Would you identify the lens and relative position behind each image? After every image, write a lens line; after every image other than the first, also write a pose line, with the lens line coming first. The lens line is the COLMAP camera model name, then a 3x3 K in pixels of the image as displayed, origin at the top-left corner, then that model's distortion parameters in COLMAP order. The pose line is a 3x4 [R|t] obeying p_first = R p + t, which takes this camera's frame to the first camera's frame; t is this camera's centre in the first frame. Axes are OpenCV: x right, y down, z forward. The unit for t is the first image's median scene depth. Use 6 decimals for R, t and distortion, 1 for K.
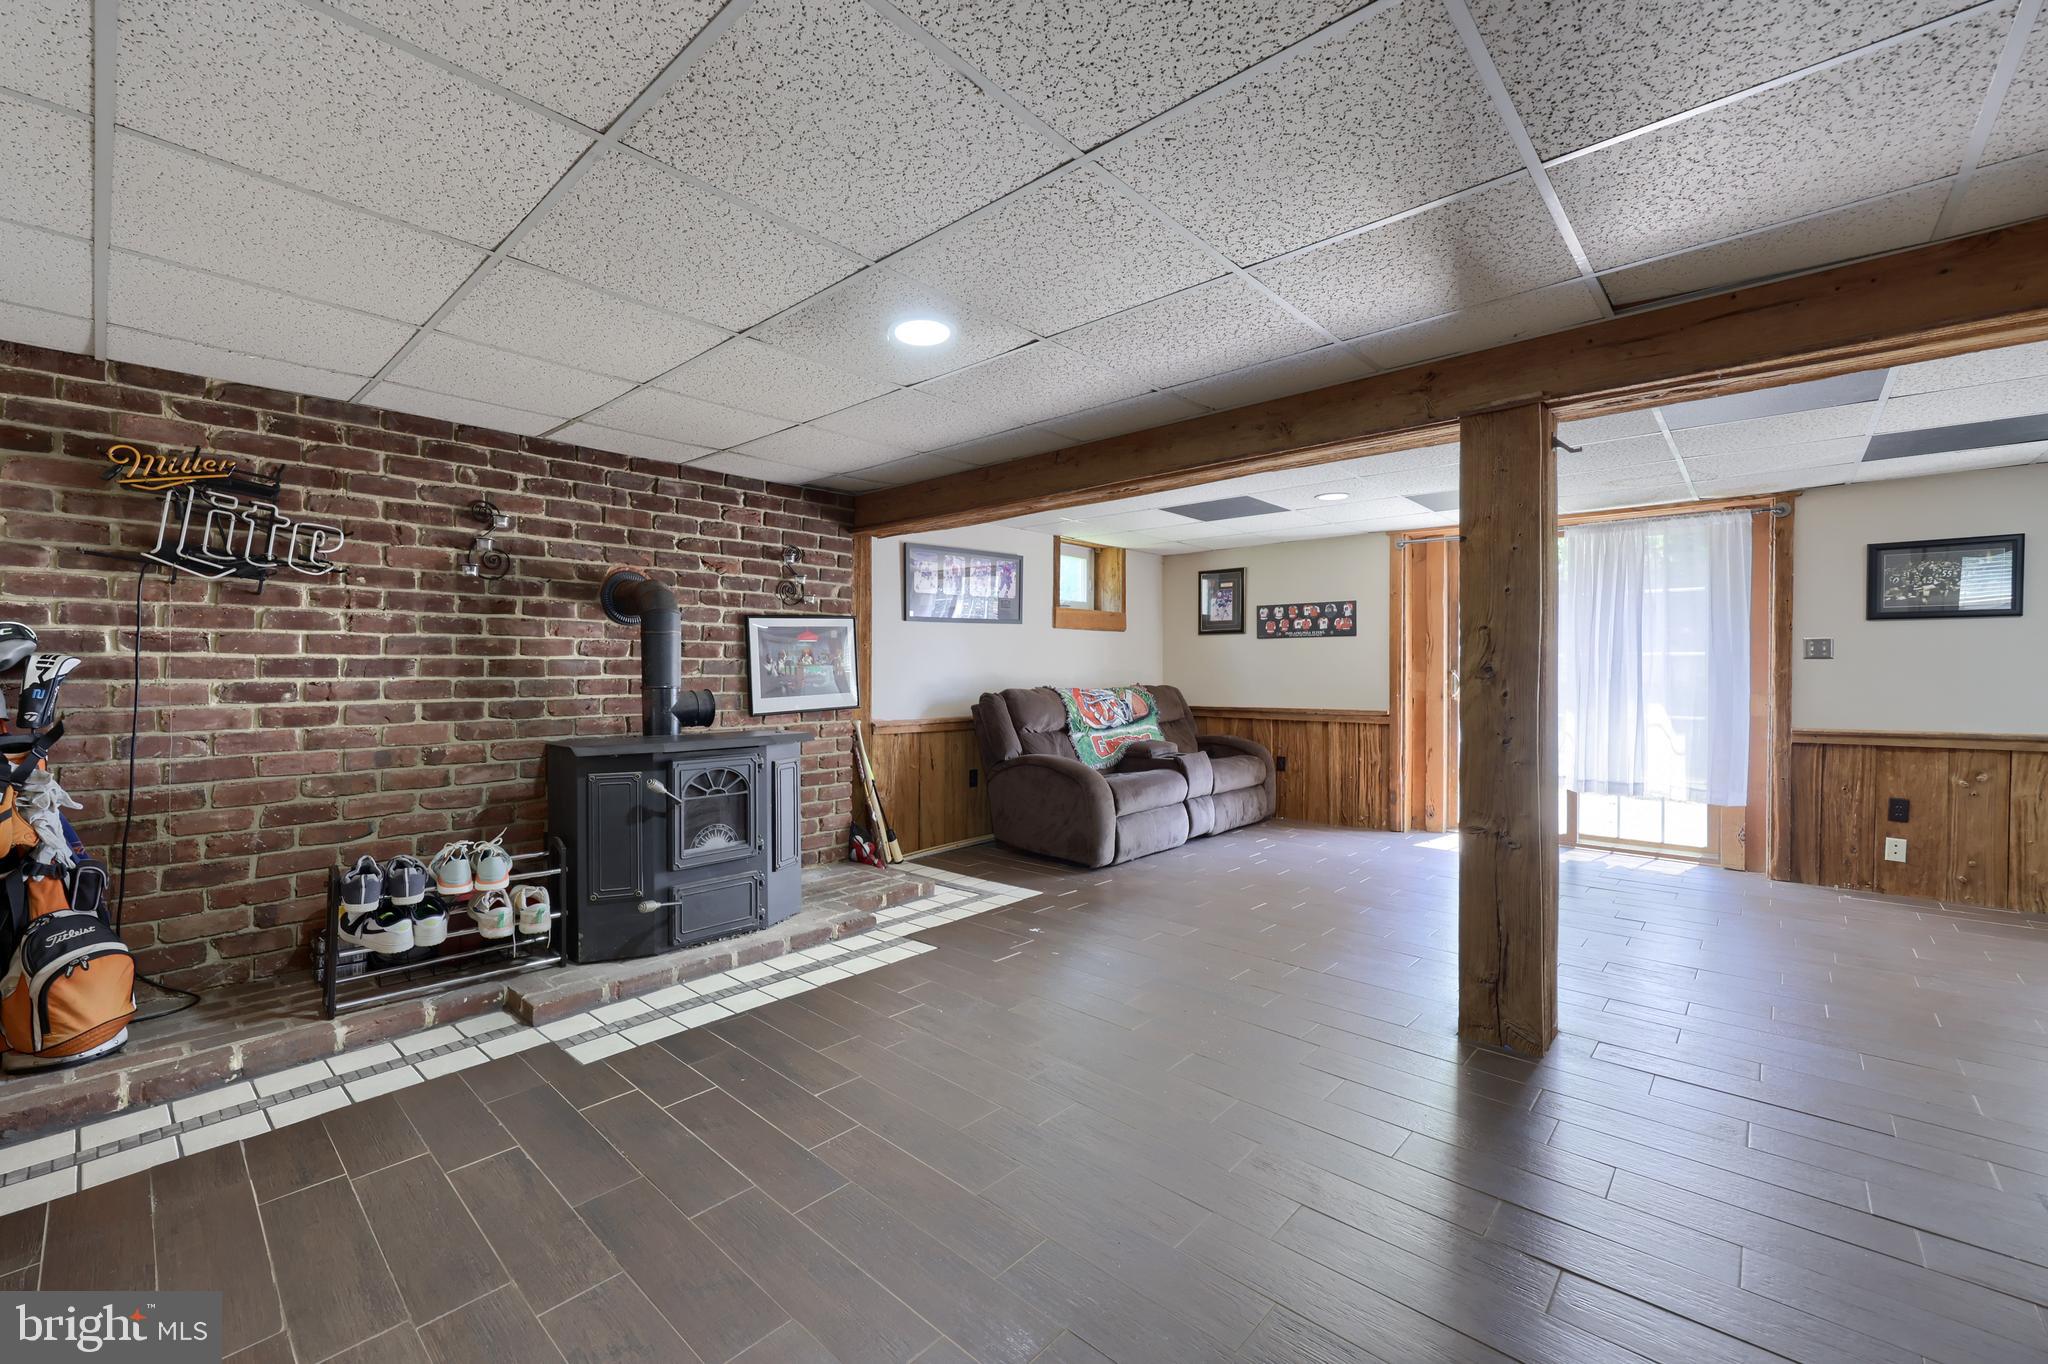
lens RADIAL K [[834.4, 0, 1010.0], [0, 834.4, 680.1], [0, 0, 1]] dist [-0.000493, -0.000040]
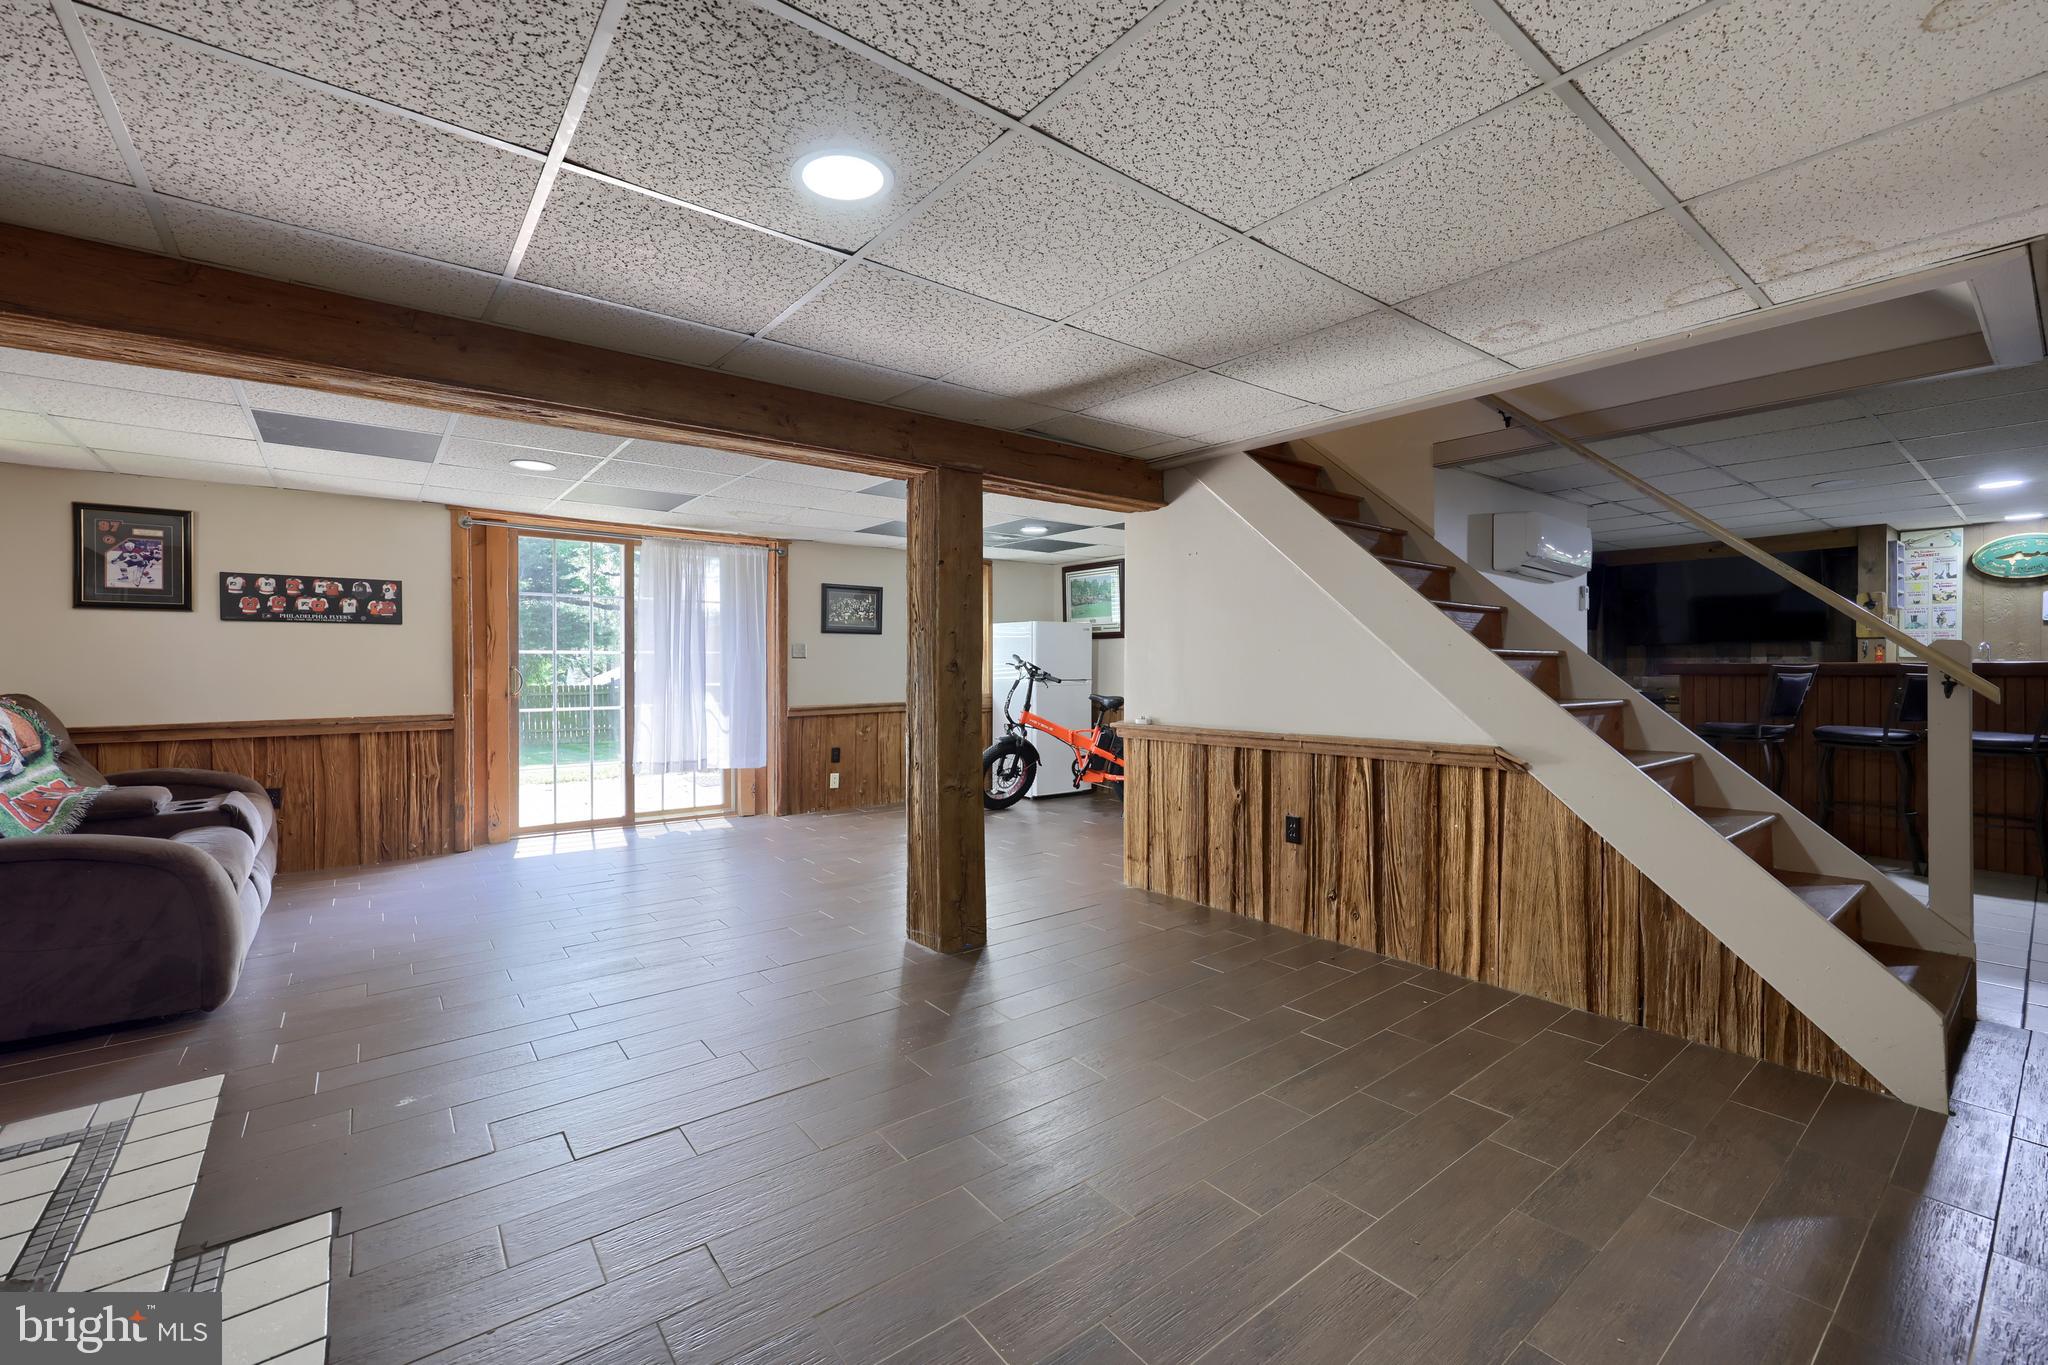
lens RADIAL K [[834.4, 0, 1010.0], [0, 834.4, 680.6], [0, 0, 1]] dist [-0.000493, -0.000040]
pose [[0.169987, -0.018317, 0.985276, -0.373753], [0.013906, 0.999772, 0.016187, -0.004299], [-0.985348, 0.010950, 0.170203, 0.364488]]
